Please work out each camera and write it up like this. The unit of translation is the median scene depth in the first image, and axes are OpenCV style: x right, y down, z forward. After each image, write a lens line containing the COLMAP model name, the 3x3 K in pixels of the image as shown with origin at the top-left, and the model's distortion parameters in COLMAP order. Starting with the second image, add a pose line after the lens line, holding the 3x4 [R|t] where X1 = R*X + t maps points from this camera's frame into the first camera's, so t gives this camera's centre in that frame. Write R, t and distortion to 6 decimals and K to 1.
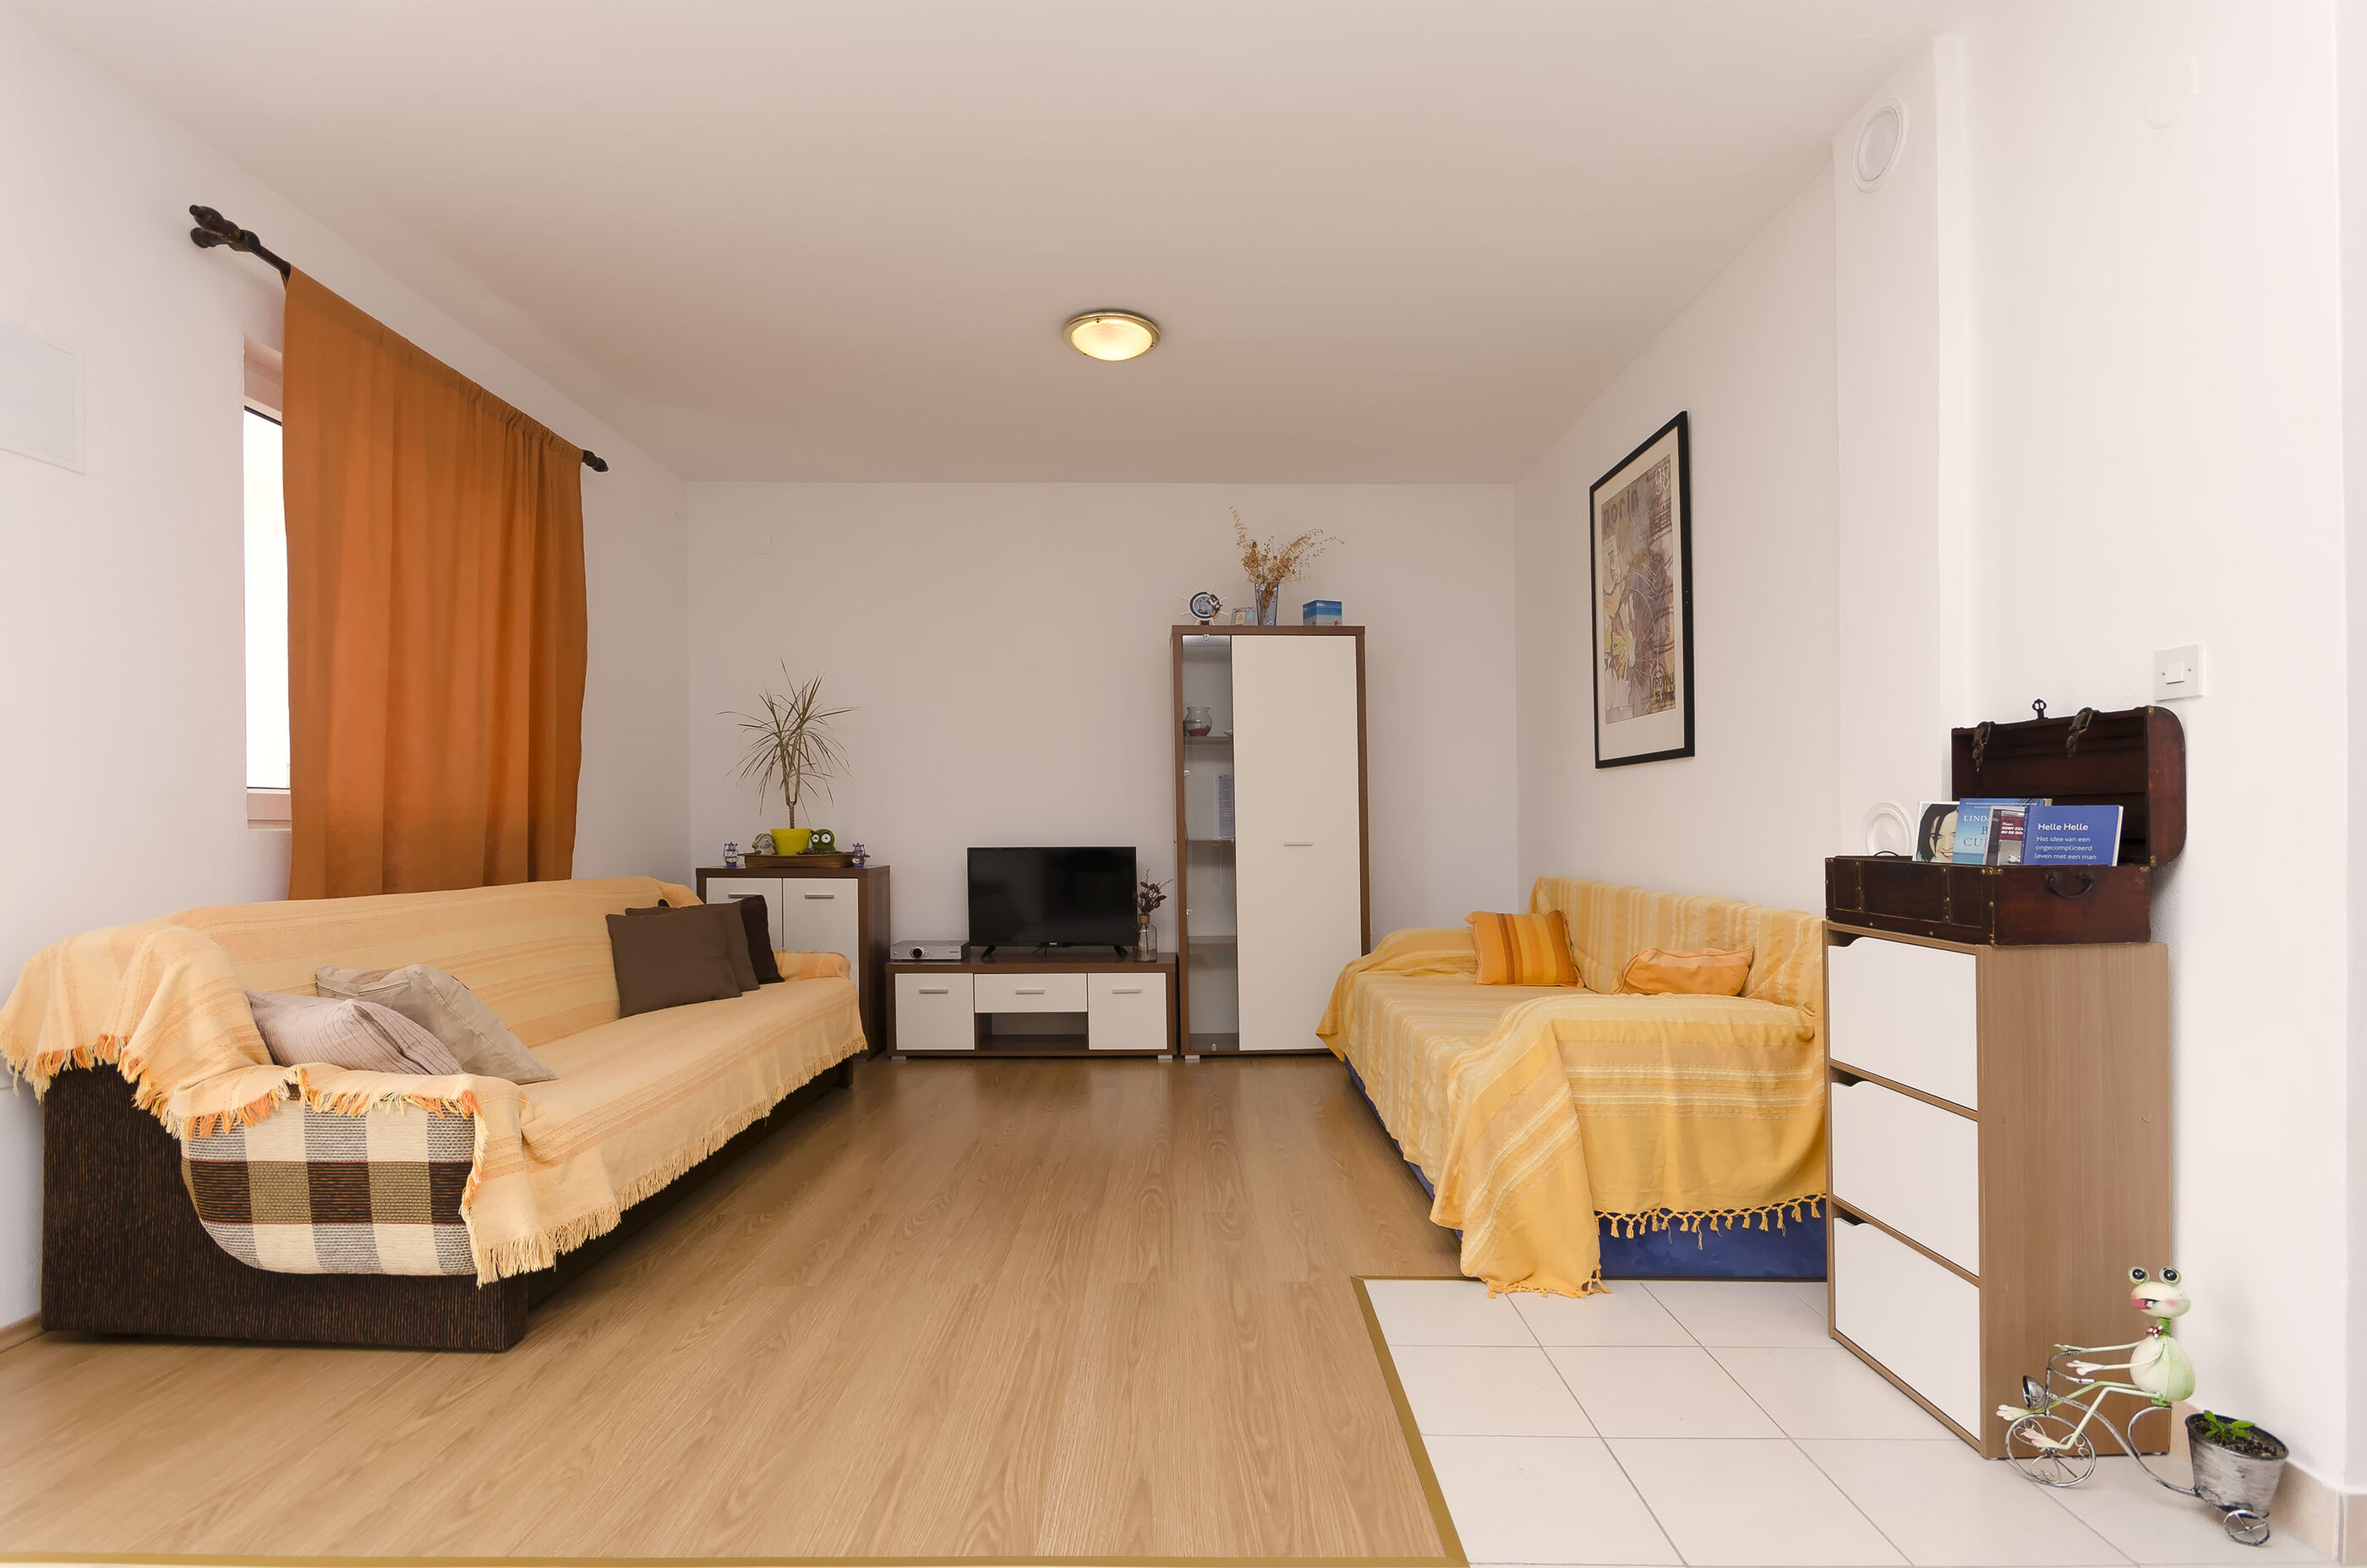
lens RADIAL K [[1030.8, 0, 1183.5], [0, 1030.8, 784.0], [0, 0, 1]] dist [-0.003781, -0.000109]
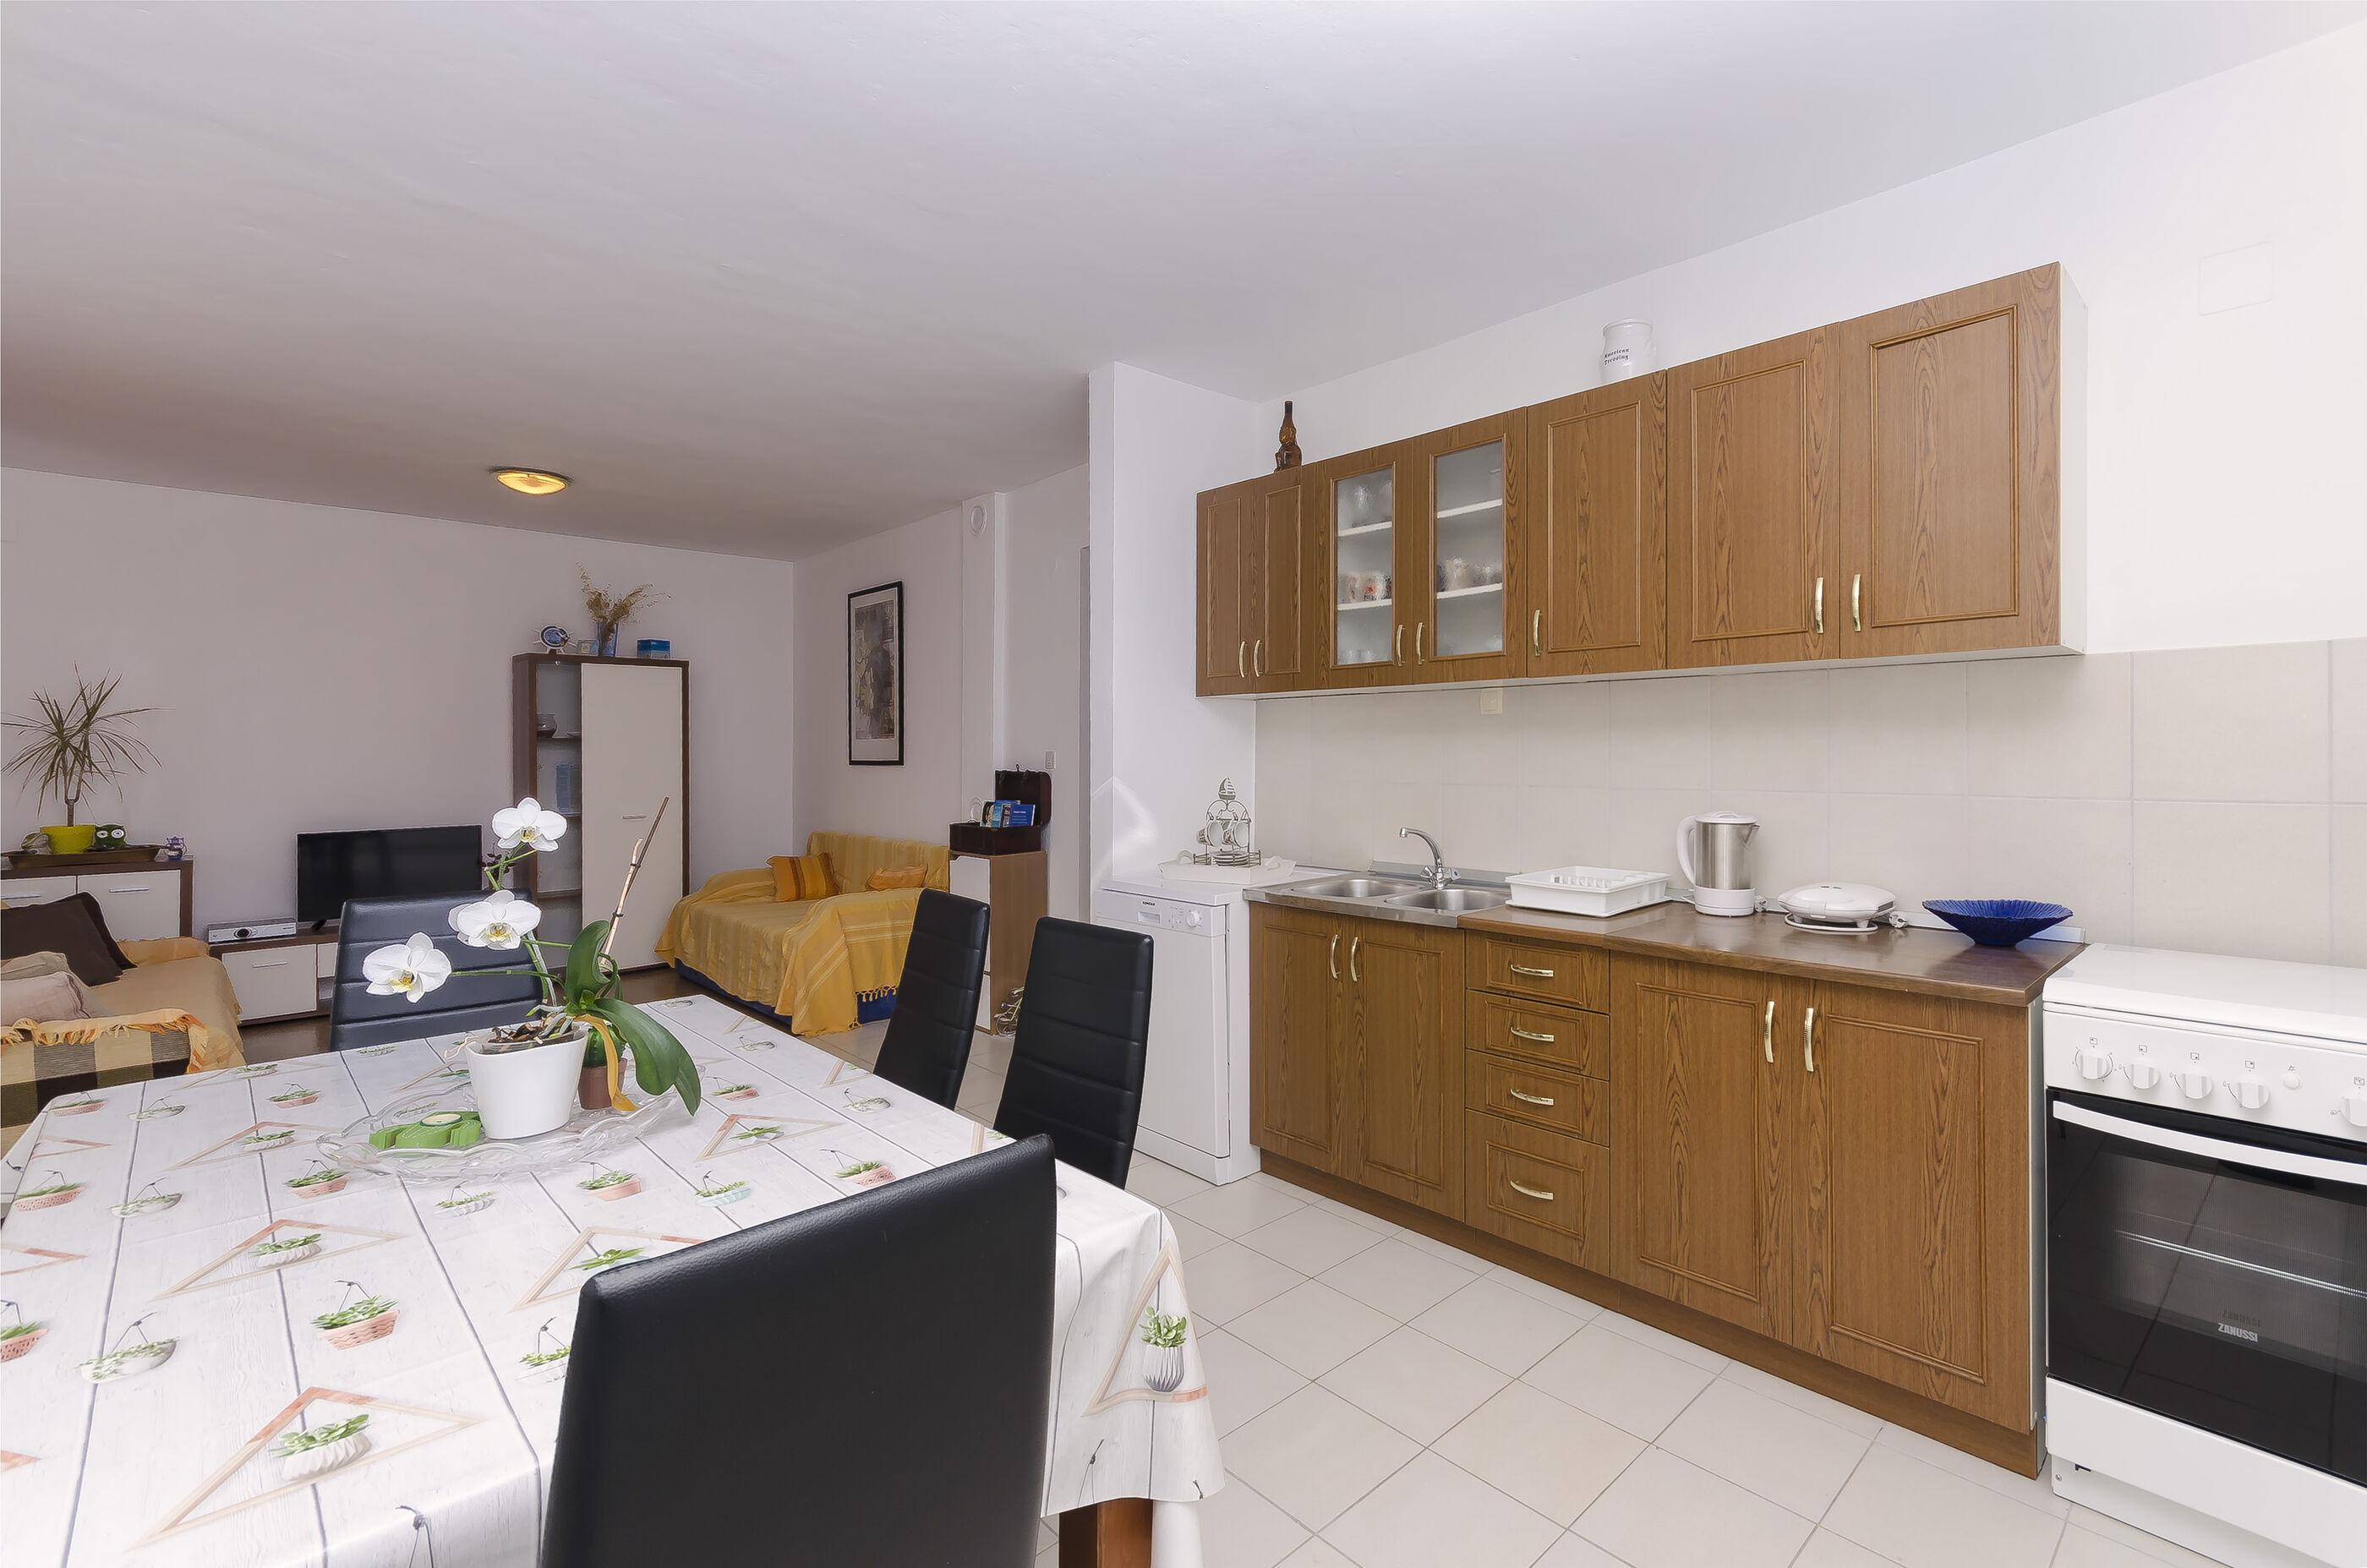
lens RADIAL K [[1011.8, 0, 1195.3], [0, 1011.8, 735.3], [0, 0, 1]] dist [-0.000499, -0.000392]
pose [[0.745913, 0.005526, 0.666020, -0.272011], [-0.012376, 0.999908, 0.005564, -0.080731], [-0.665928, -0.012393, 0.745913, -0.590163]]
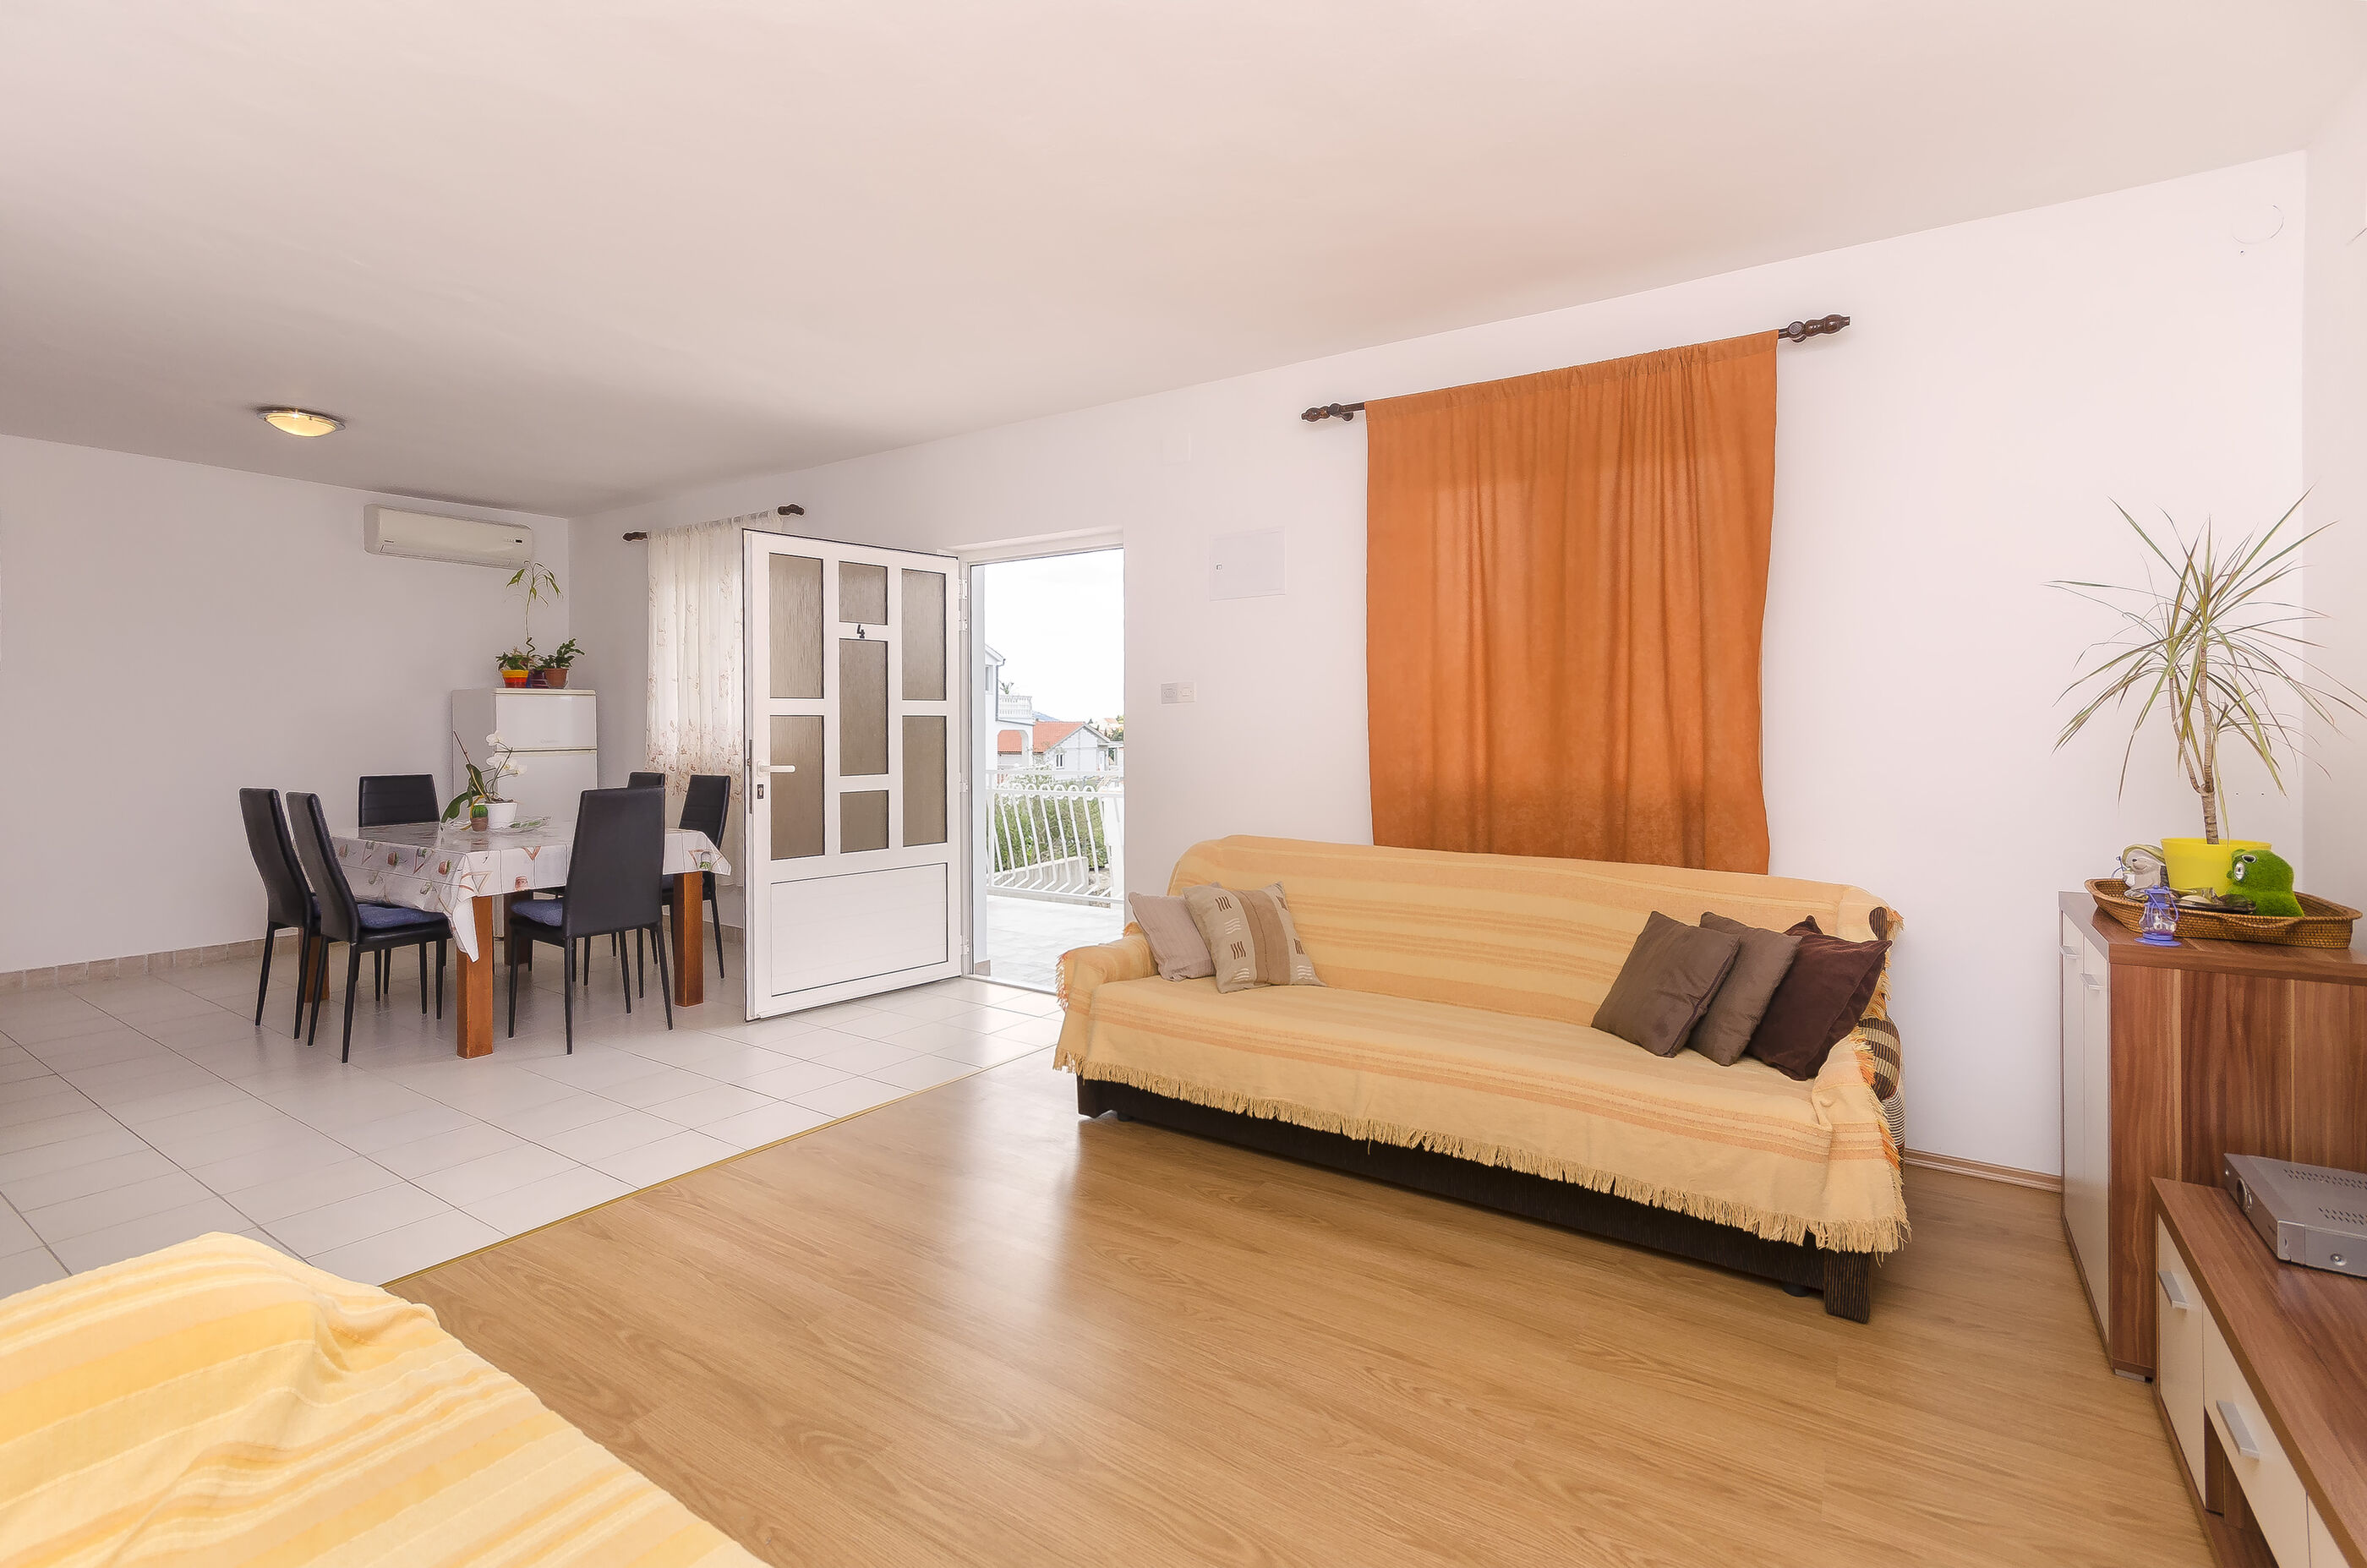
lens RADIAL K [[1011.8, 0, 1195.3], [0, 1011.8, 735.3], [0, 0, 1]] dist [-0.000499, -0.000392]
pose [[-0.525137, 0.002806, -0.851013, 0.326702], [0.029732, 0.999445, -0.015051, -0.015722], [0.850498, -0.033206, -0.524928, 1.059921]]
